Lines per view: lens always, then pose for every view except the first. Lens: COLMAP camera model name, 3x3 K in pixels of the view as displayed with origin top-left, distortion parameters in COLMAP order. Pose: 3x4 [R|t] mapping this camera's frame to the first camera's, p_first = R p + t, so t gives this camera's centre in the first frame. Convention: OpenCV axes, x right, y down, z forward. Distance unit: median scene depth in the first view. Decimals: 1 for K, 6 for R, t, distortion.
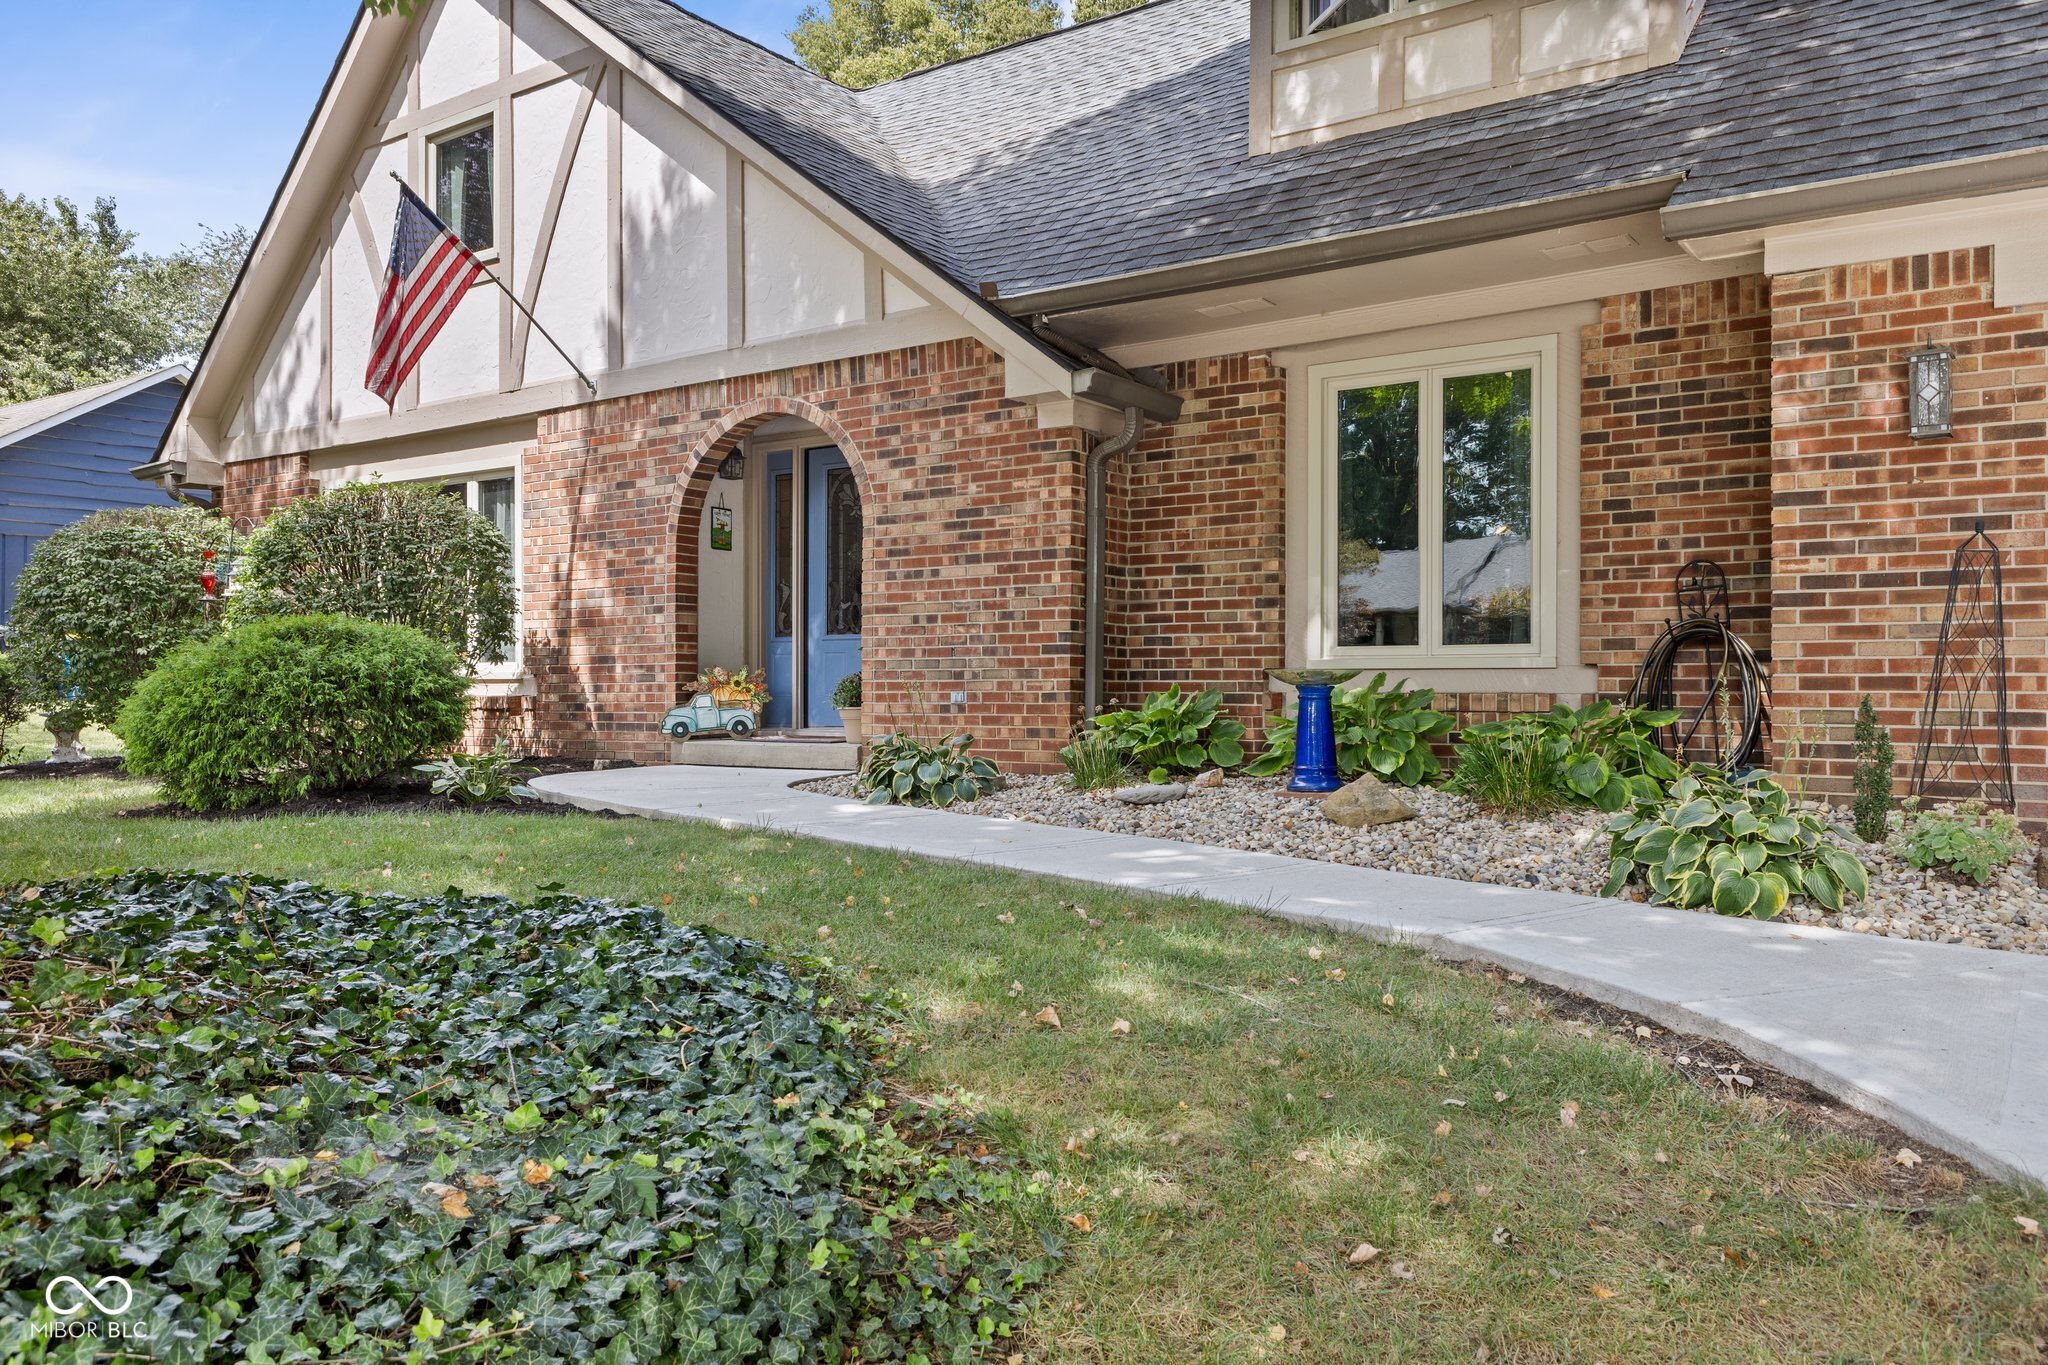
lens RADIAL K [[1592.9, 0, 1025.1], [0, 1592.9, 680.3], [0, 0, 1]] dist [0.005481, 0.005940]
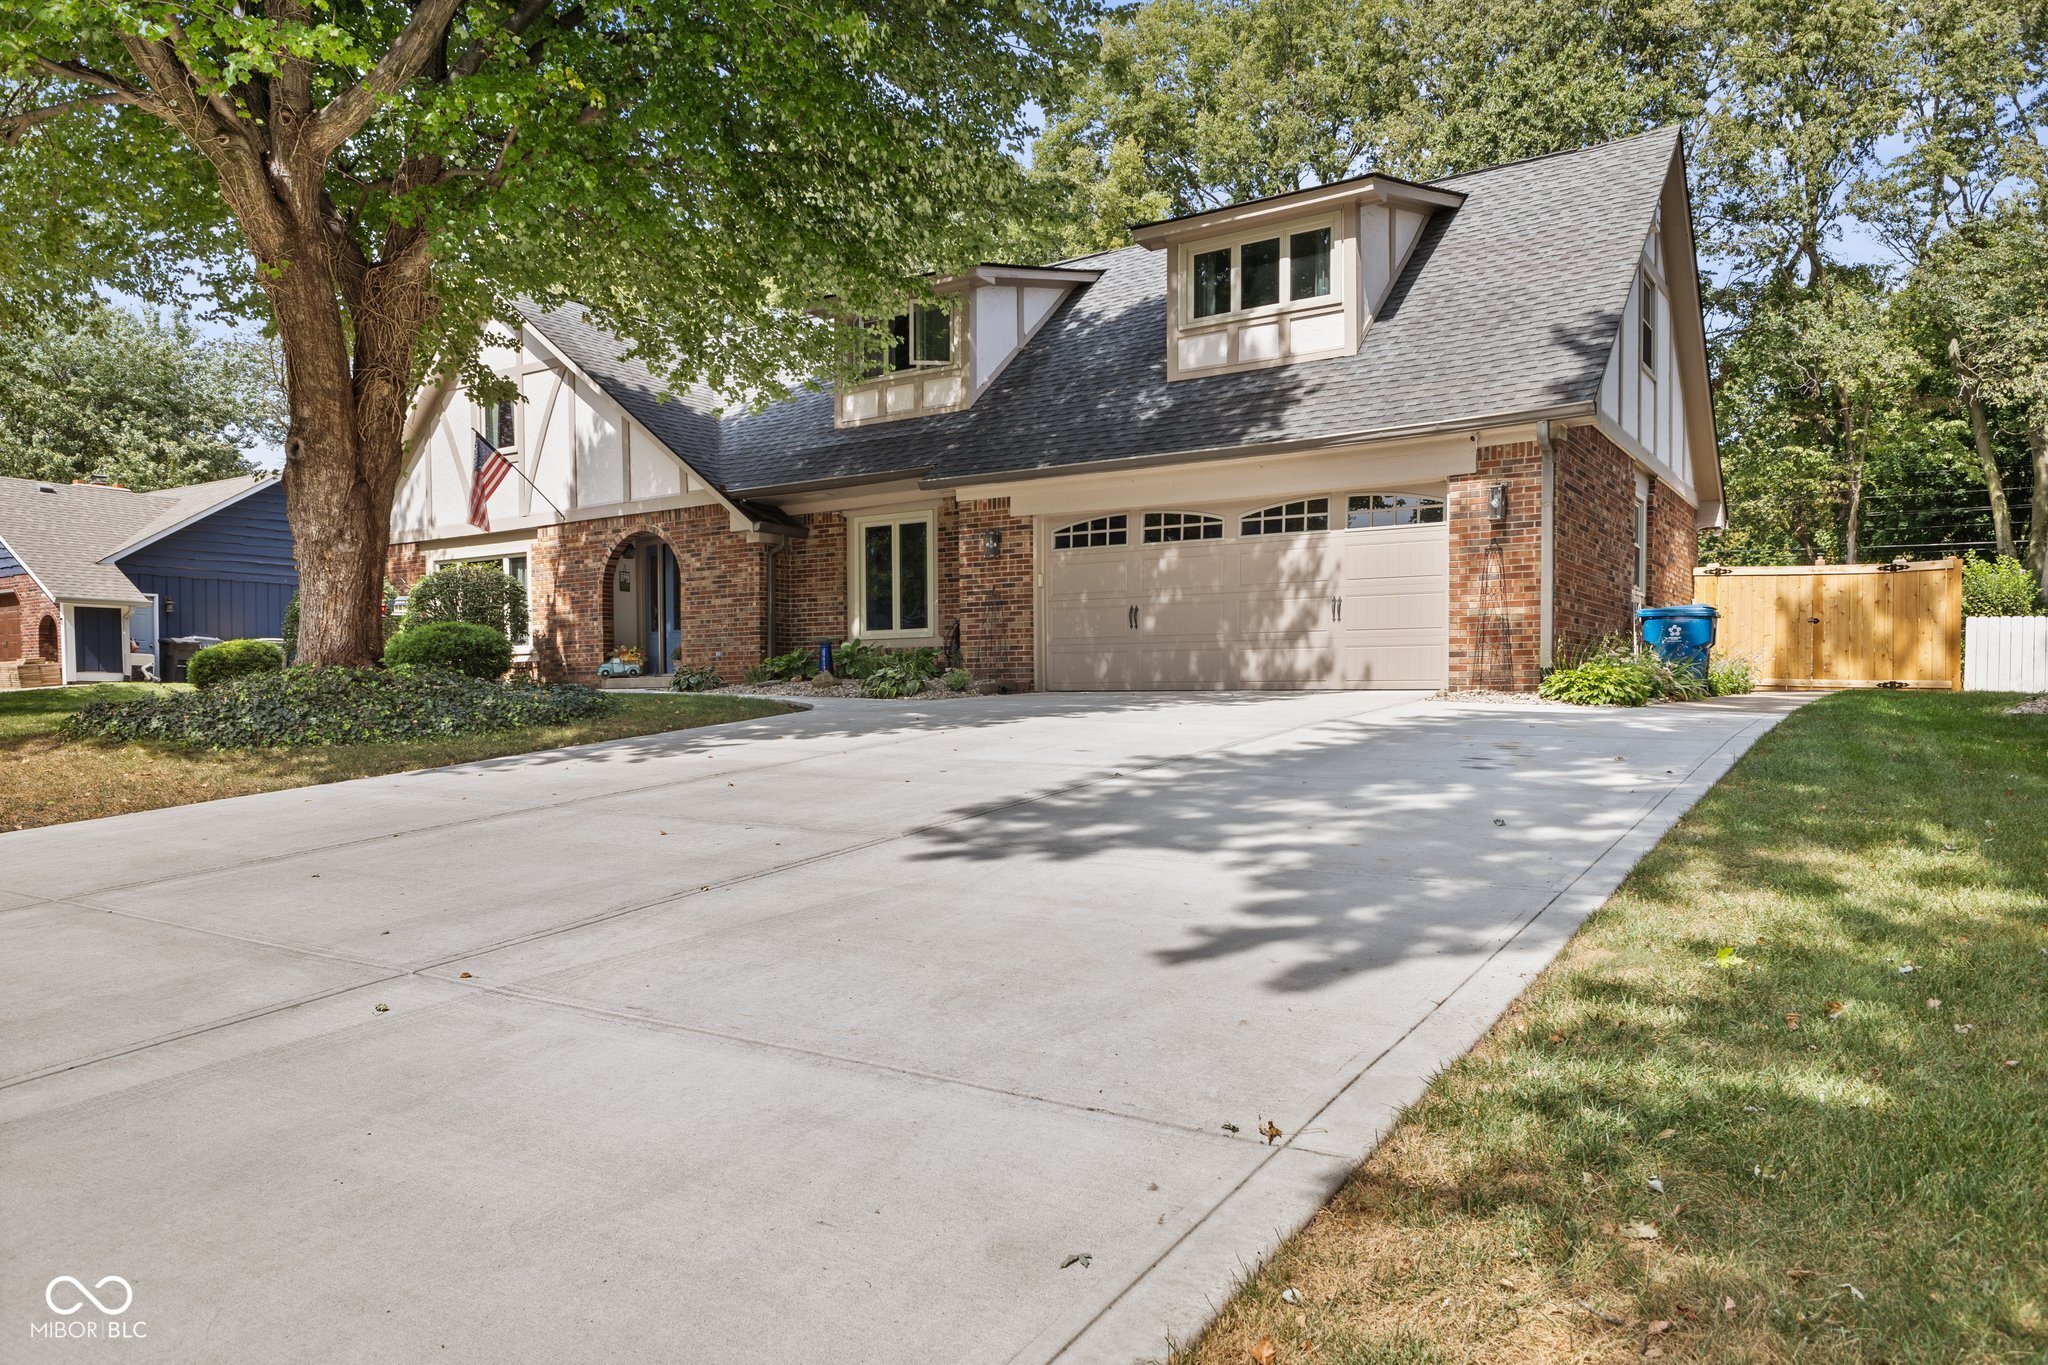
lens RADIAL K [[1406.2, 0, 1020.4], [0, 1406.2, 720.8], [0, 0, 1]] dist [-0.003403, -0.002521]
pose [[0.999233, -0.012405, 0.037147, 0.285994], [0.011424, 0.999584, 0.026495, 0.051744], [-0.037461, -0.026051, 0.998958, -0.974707]]
